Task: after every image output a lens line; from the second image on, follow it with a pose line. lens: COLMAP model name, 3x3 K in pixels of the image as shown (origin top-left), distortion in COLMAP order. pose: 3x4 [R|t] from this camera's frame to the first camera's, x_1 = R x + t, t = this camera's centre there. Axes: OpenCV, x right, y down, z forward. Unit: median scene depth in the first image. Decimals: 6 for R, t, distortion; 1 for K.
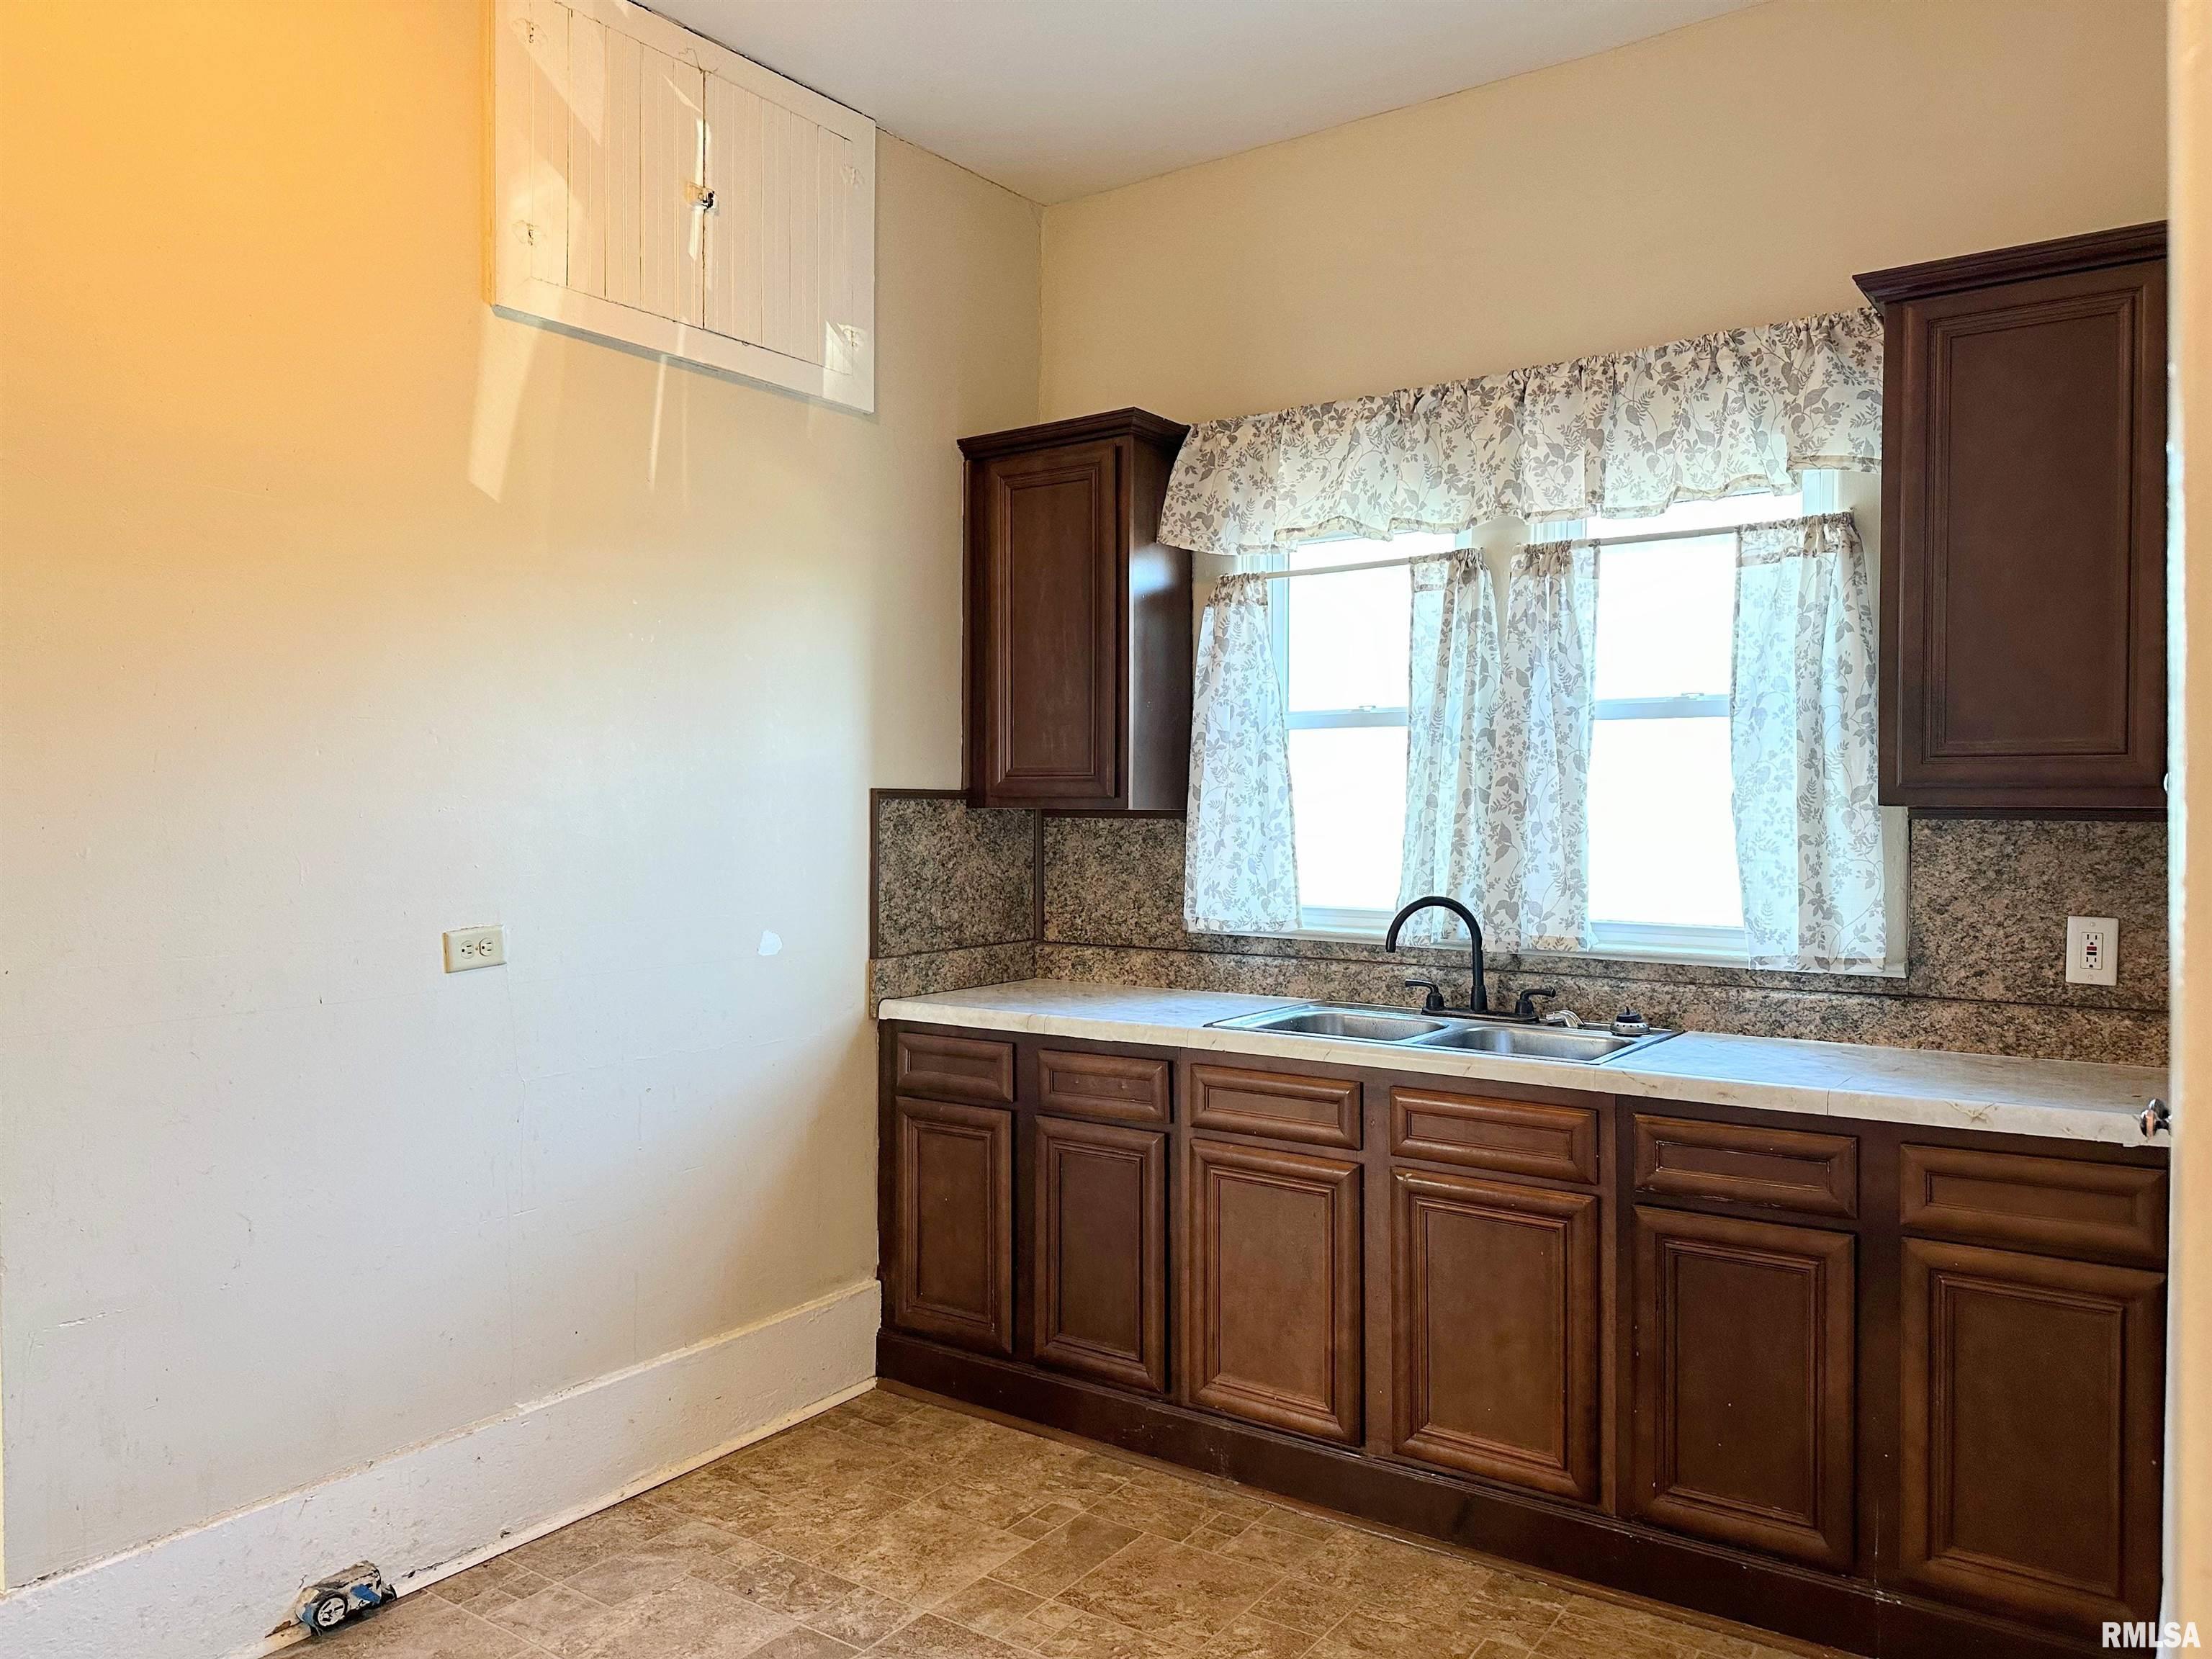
lens RADIAL K [[1564.9, 0, 1095.2], [0, 1564.9, 824.0], [0, 0, 1]] dist [0.092177, -0.146500]
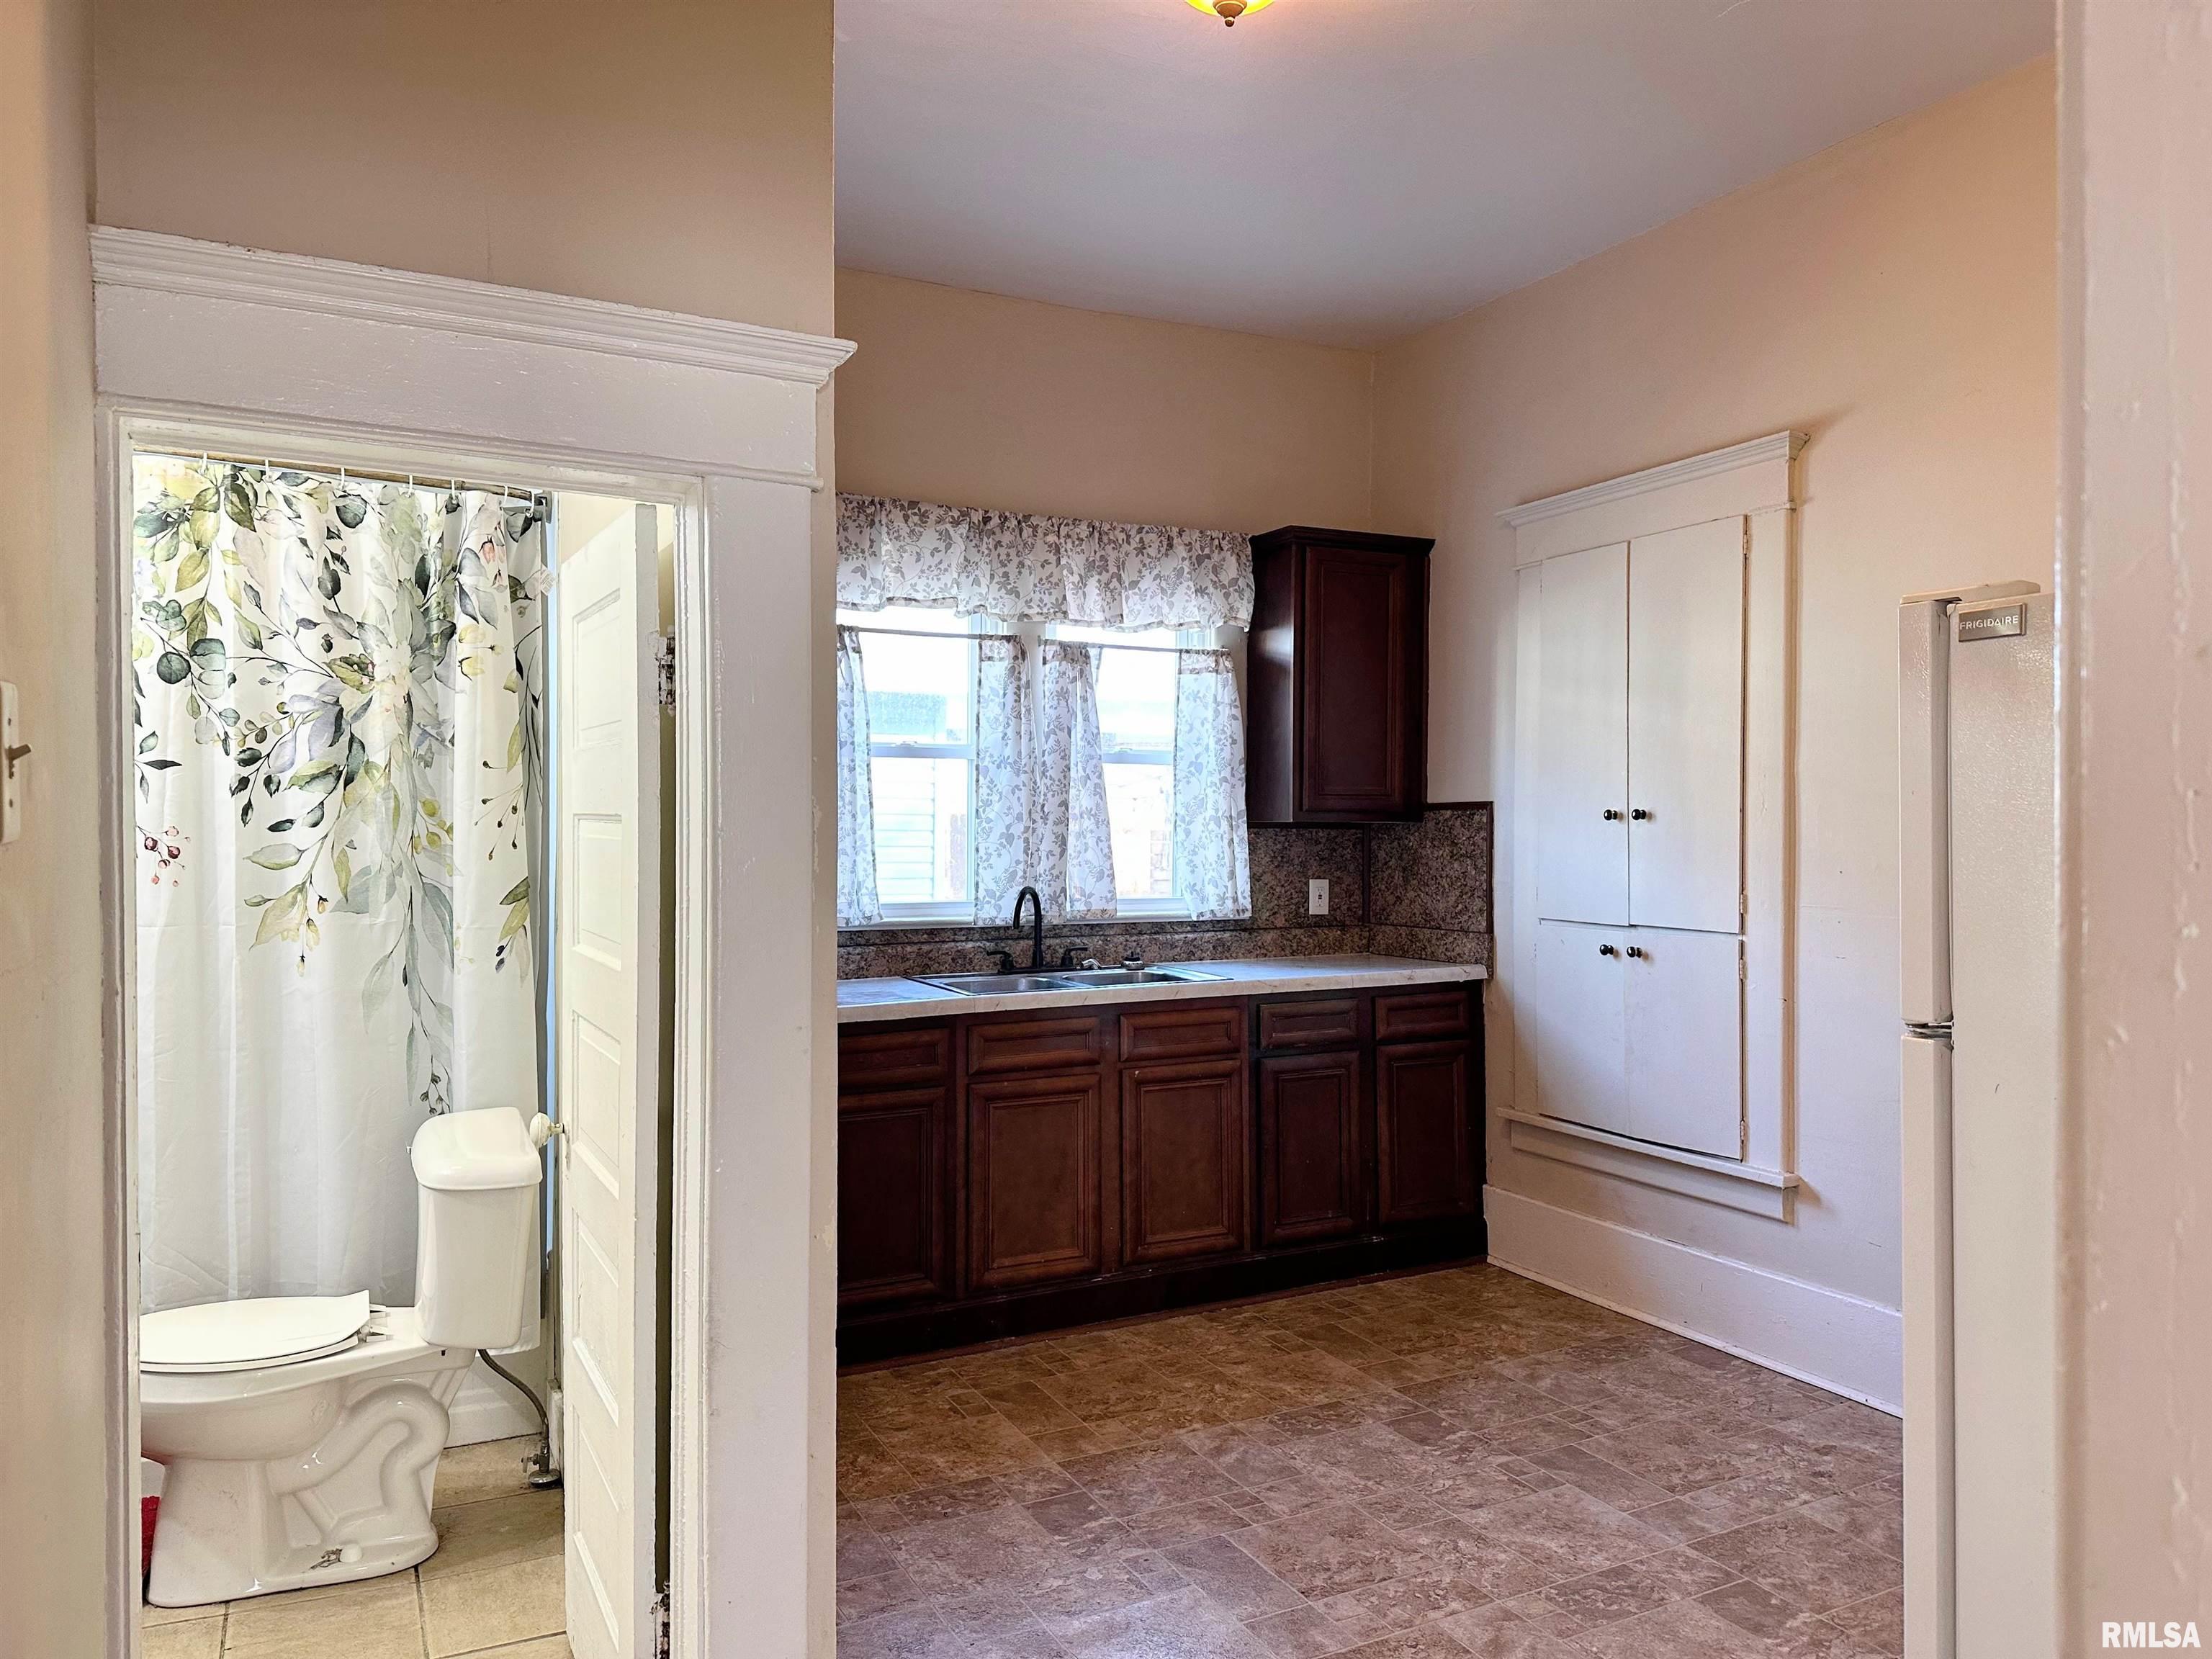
lens RADIAL K [[1550.2, 0, 1117.9], [0, 1550.2, 825.2], [0, 0, 1]] dist [0.089444, -0.136447]
pose [[0.442991, -0.001862, 0.896524, -1.047643], [0.008865, 0.999958, -0.002304, -0.003924], [-0.896482, 0.008969, 0.442989, 0.352137]]
